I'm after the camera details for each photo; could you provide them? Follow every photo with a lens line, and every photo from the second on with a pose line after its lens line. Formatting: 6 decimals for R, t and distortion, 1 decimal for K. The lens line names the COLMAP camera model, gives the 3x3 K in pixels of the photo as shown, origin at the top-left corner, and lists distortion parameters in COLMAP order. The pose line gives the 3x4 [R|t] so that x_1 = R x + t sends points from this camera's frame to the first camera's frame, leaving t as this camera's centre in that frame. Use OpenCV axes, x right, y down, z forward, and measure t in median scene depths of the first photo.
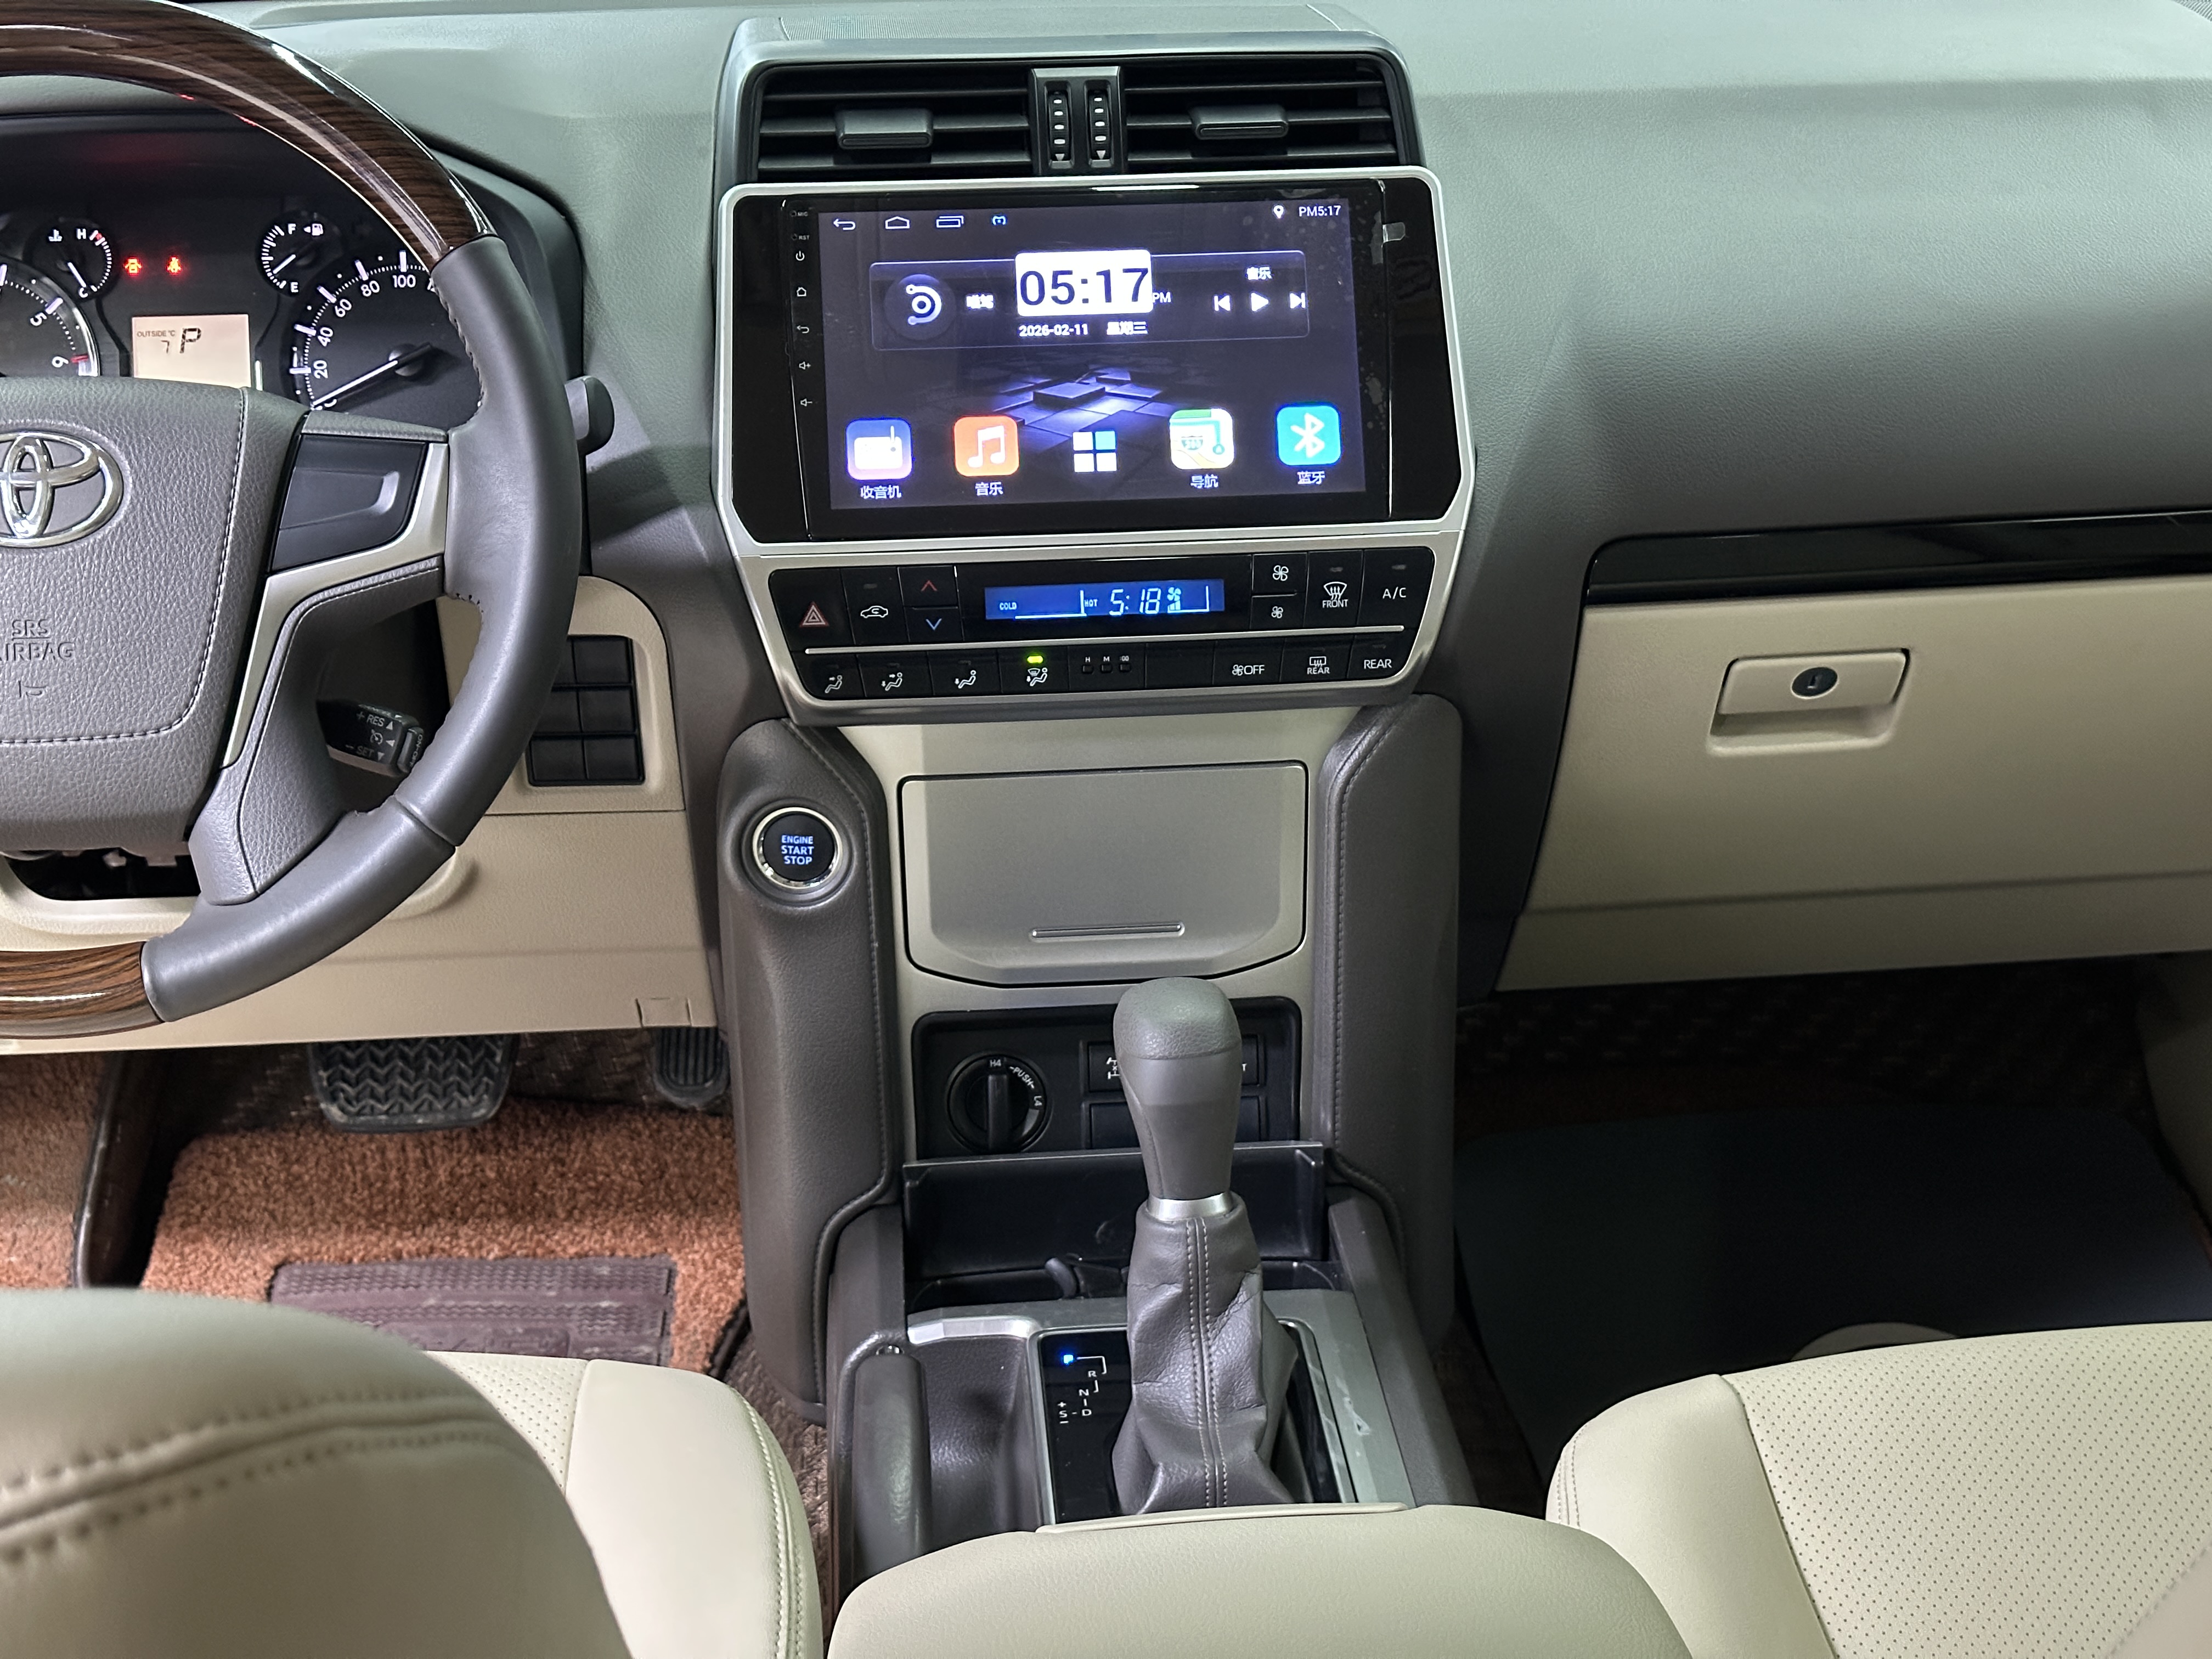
lens RADIAL K [[3085.5, 0, 1110.8], [0, 3085.5, 823.9], [0, 0, 1]] dist [0.125439, 0.000000]
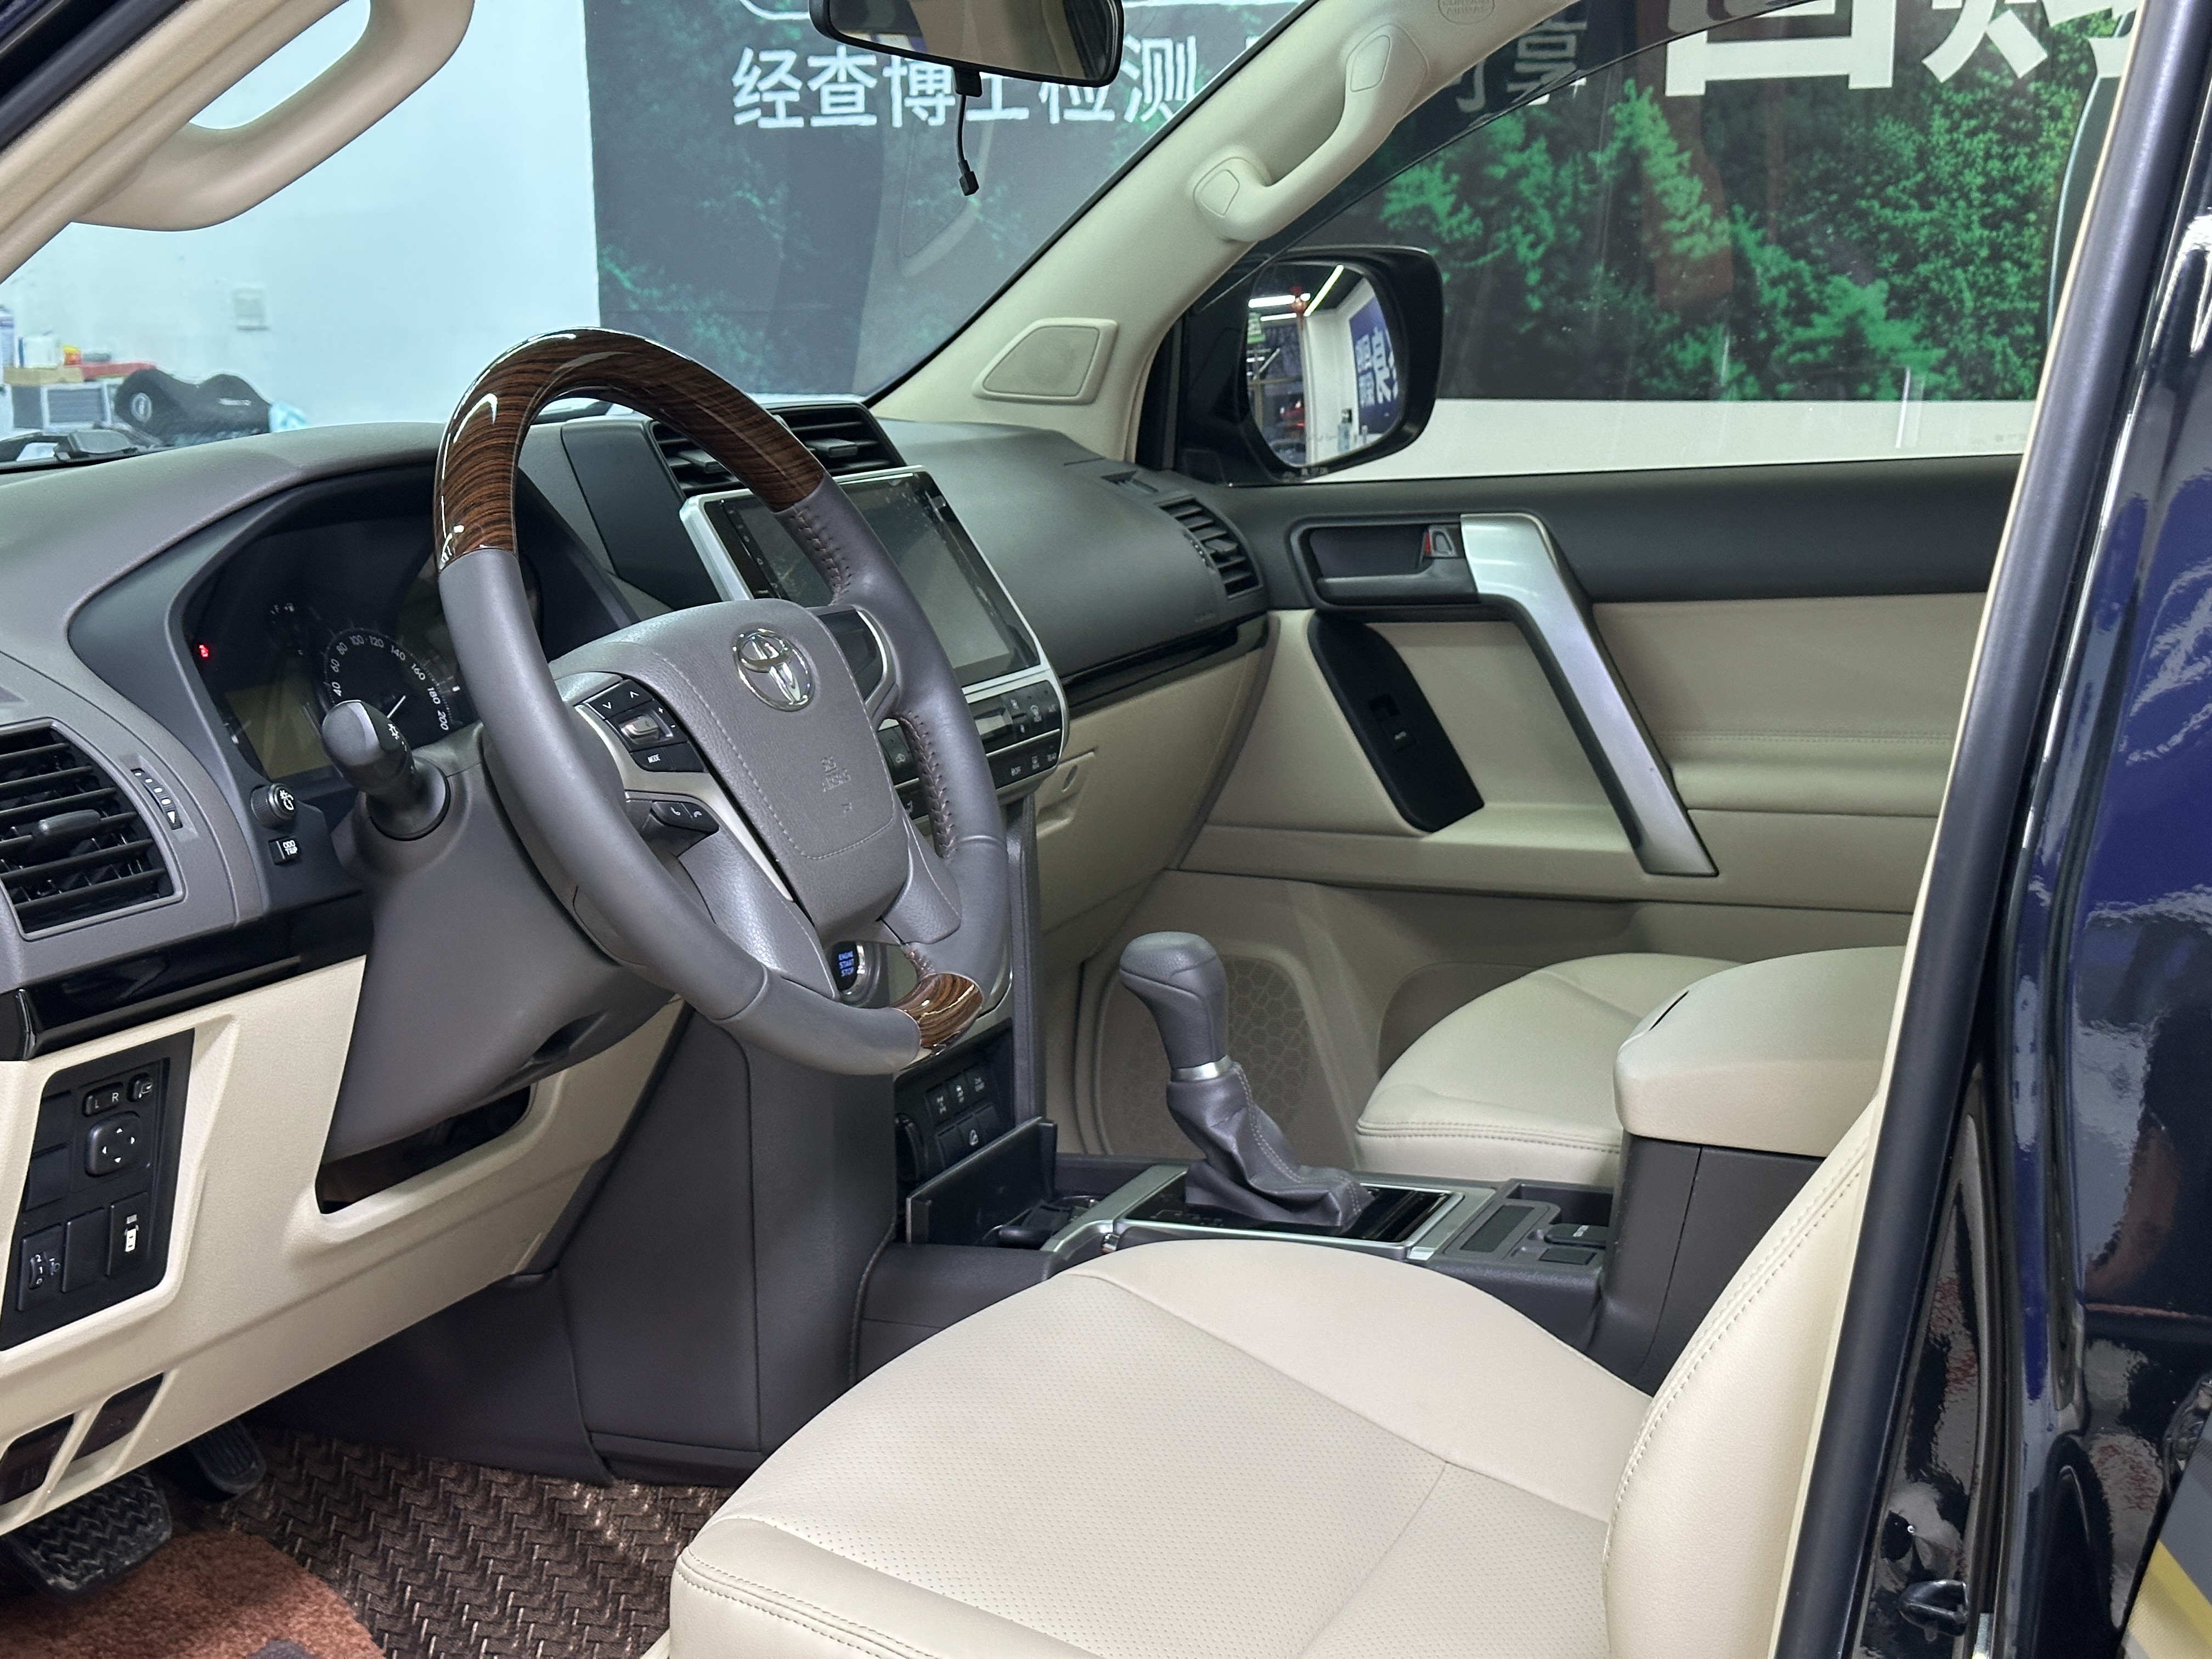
lens RADIAL K [[3085.5, 0, 1097.2], [0, 3085.5, 810.7], [0, 0, 1]] dist [0.125439, 0.000000]
pose [[0.469661, -0.150245, 0.869968, -1.201199], [0.380260, 0.923747, -0.045755, 0.049831], [-0.796756, 0.352303, 0.490980, 0.231407]]
